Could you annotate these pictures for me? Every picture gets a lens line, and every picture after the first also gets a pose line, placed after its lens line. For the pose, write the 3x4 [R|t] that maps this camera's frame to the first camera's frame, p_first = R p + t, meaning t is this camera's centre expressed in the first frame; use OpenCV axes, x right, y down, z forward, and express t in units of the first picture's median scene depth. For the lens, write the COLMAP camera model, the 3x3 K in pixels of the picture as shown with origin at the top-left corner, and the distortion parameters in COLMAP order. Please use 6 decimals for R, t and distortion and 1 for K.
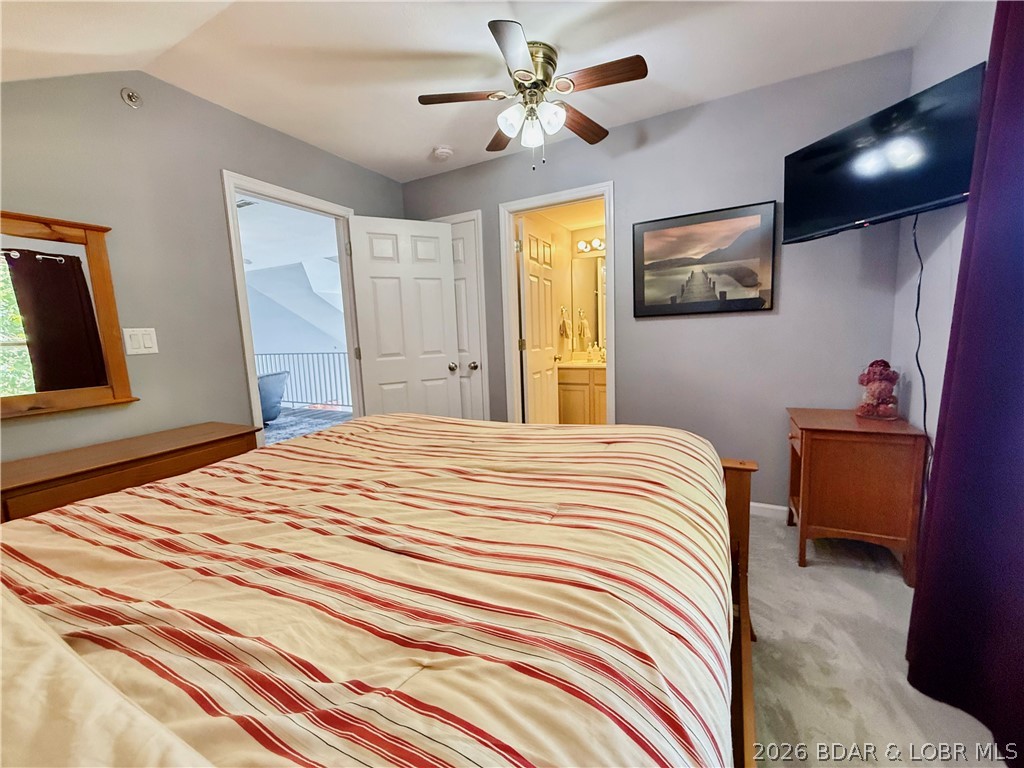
lens RADIAL K [[409.7, 0, 509.0], [0, 409.7, 384.9], [0, 0, 1]] dist [0.000820, -0.000265]
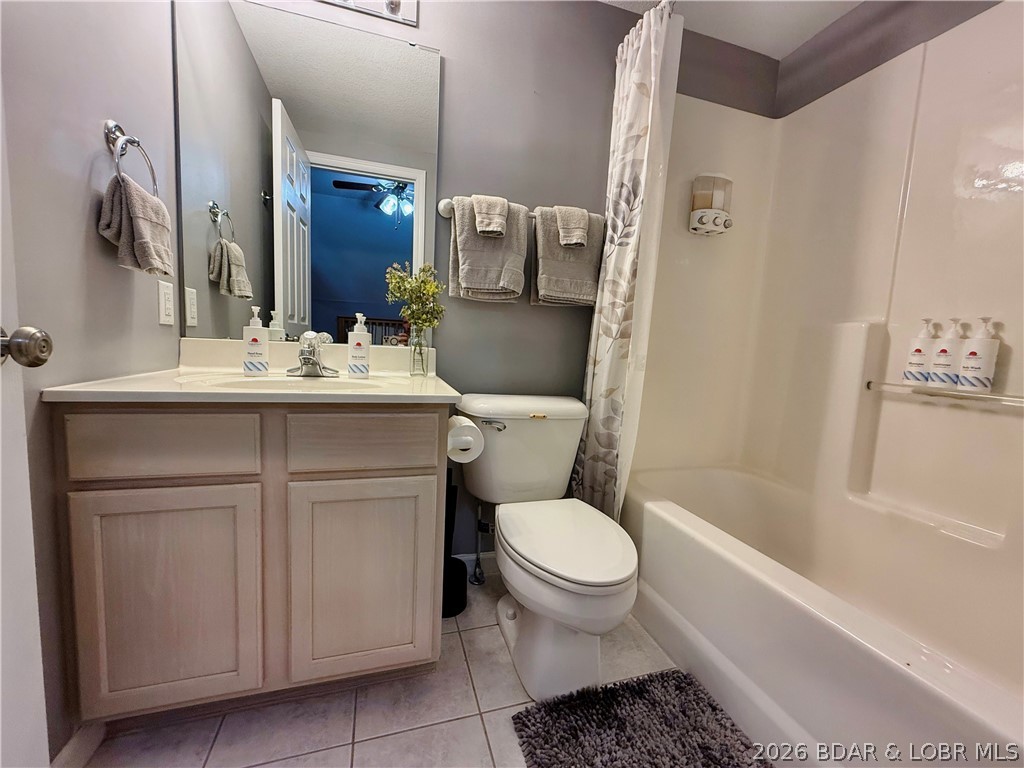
lens RADIAL K [[409.7, 0, 509.0], [0, 409.7, 384.9], [0, 0, 1]] dist [0.000820, -0.000265]
pose [[0.704808, 0.000960, 0.709398, 0.118899], [0.013525, 0.999799, -0.014791, -0.041502], [-0.709269, 0.020020, 0.704653, 0.668846]]
